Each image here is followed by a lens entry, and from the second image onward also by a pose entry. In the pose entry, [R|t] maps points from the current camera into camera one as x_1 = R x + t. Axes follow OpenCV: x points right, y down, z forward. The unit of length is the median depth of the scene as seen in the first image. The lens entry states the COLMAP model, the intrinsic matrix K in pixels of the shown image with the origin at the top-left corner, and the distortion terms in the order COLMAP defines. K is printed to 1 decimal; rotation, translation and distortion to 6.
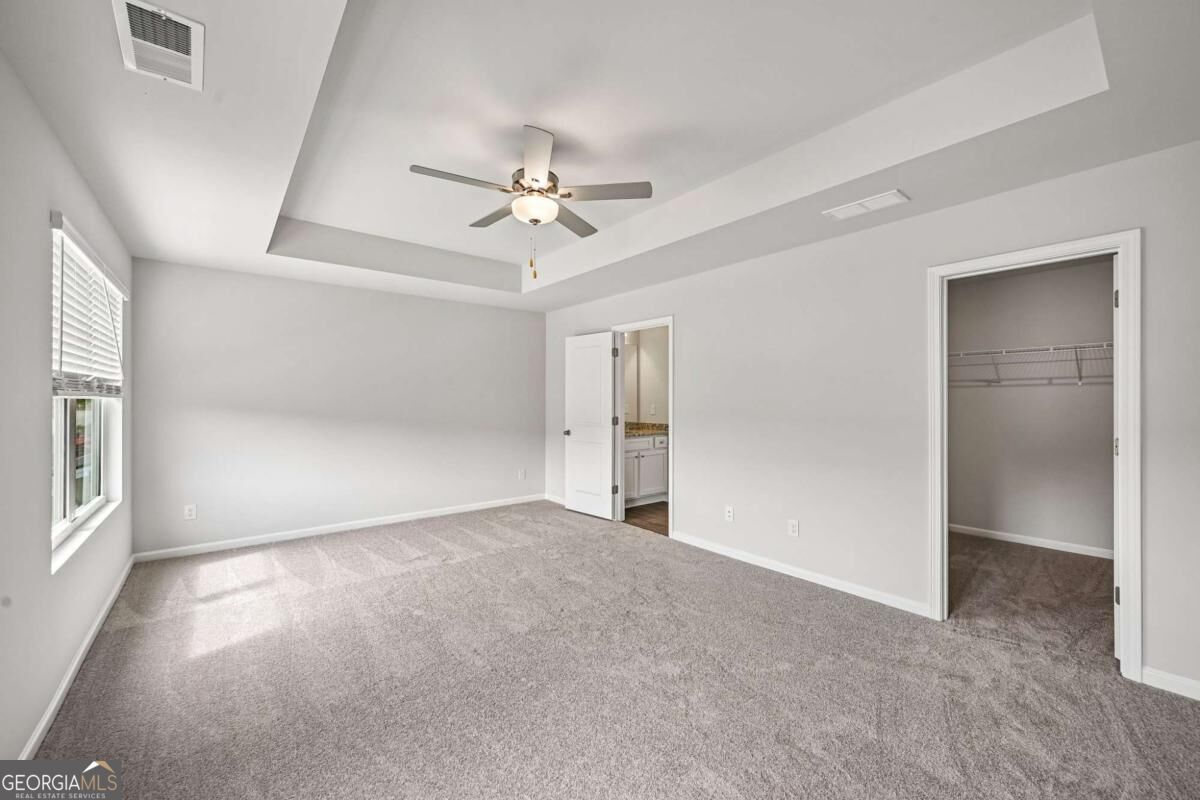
lens RADIAL K [[473.2, 0, 600.0], [0, 473.2, 400.0], [0, 0, 1]] dist [-0.001991, -0.000365]
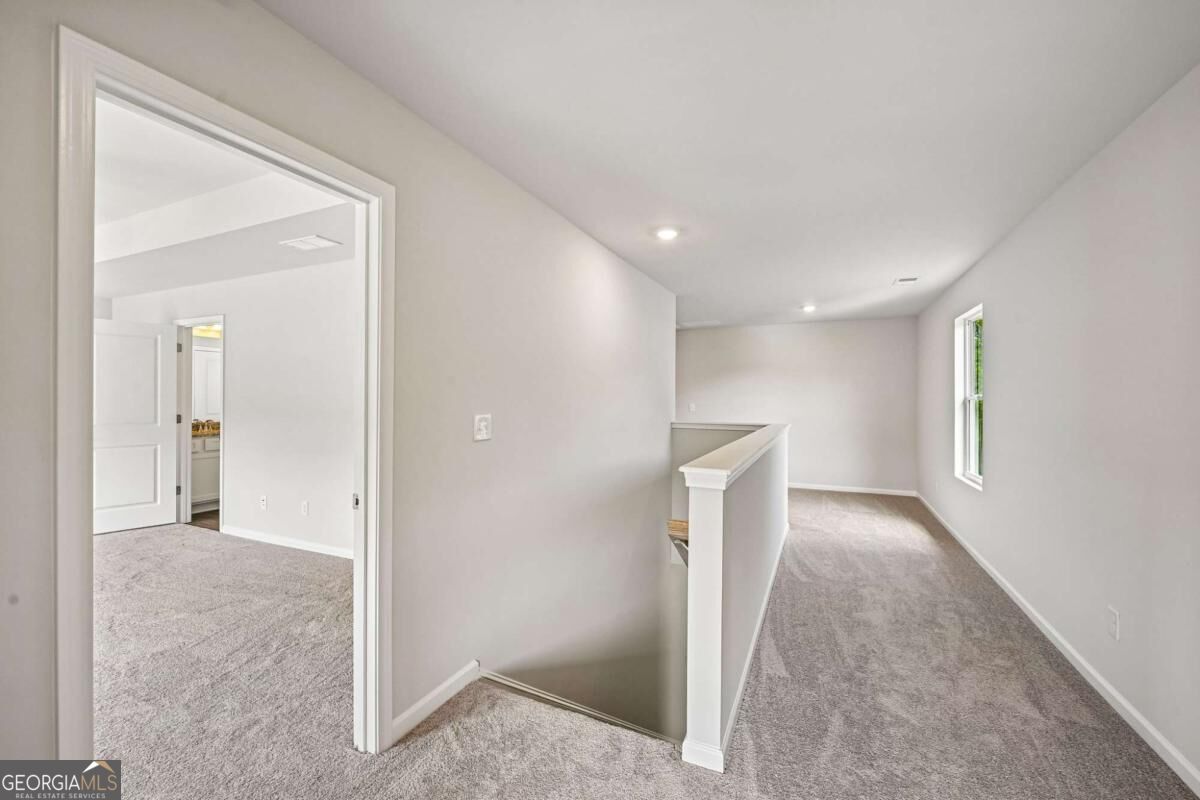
lens RADIAL K [[494.0, 0, 600.0], [0, 494.0, 400.0], [0, 0, 1]] dist [-0.000748, -0.000113]
pose [[0.897388, 0.003058, 0.441232, 0.411067], [-0.003556, 0.999994, 0.000303, 0.002658], [-0.441228, -0.001841, 0.897393, -0.315746]]
